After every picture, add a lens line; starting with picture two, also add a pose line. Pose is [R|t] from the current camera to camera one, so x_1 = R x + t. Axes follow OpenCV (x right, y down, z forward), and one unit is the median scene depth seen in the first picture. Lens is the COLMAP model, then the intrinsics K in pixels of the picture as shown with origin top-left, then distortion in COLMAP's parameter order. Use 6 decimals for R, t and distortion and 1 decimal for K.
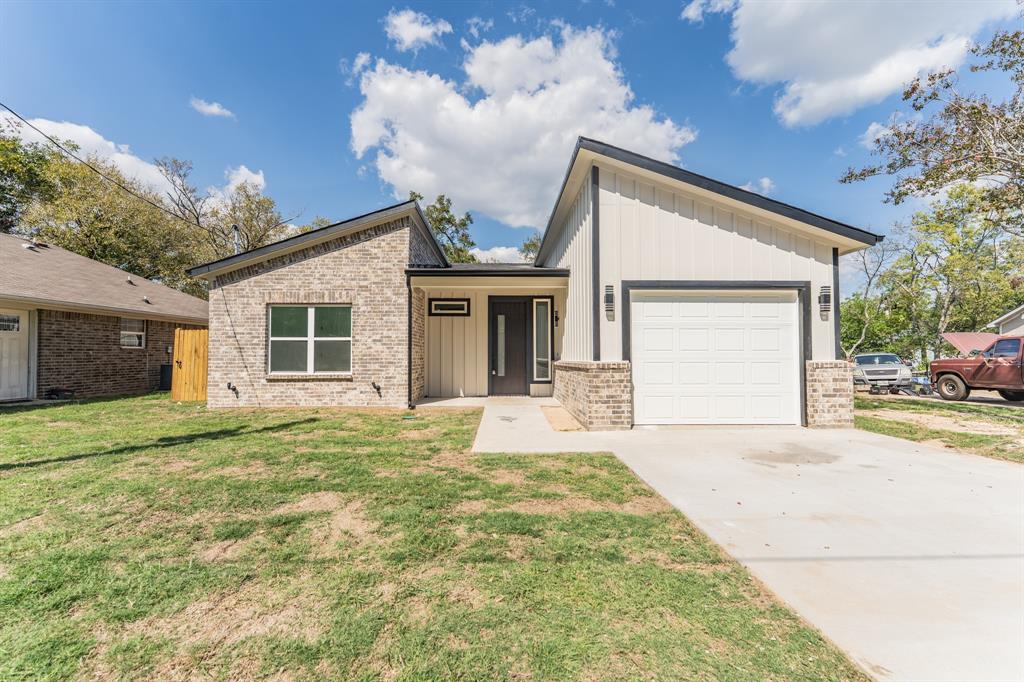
lens RADIAL K [[415.8, 0, 511.1], [0, 415.8, 343.7], [0, 0, 1]] dist [0.002559, -0.000022]
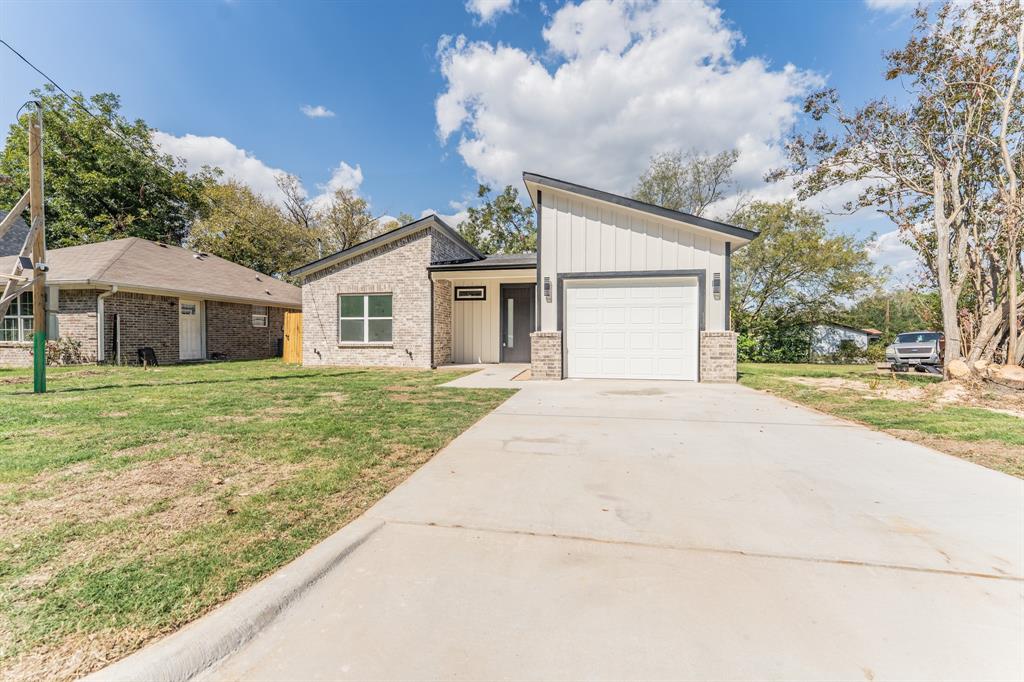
lens RADIAL K [[415.8, 0, 509.4], [0, 415.8, 341.9], [0, 0, 1]] dist [0.002559, -0.000022]
pose [[0.978566, 0.004475, -0.205883, 0.283865], [0.003204, 0.999312, 0.036949, 0.017687], [0.205907, -0.036816, 0.977879, -0.280573]]
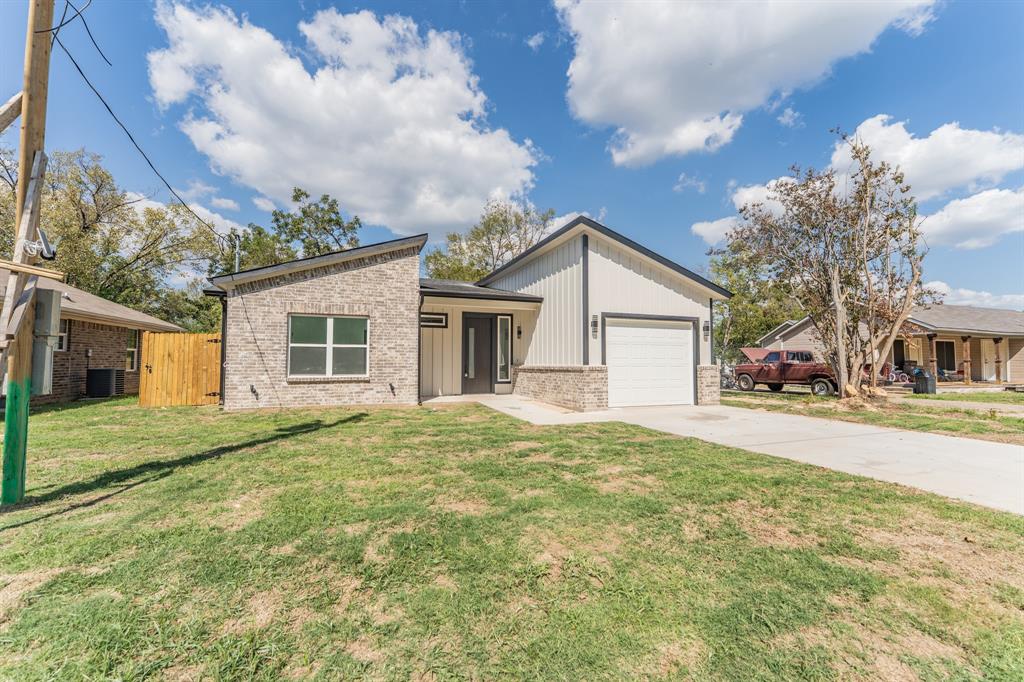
lens RADIAL K [[415.8, 0, 510.6], [0, 415.8, 346.2], [0, 0, 1]] dist [0.002559, -0.000022]
pose [[0.941536, 0.016692, 0.336500, -0.399315], [-0.013922, 0.999846, -0.010644, -0.005134], [-0.336626, 0.005337, 0.941623, -0.227353]]
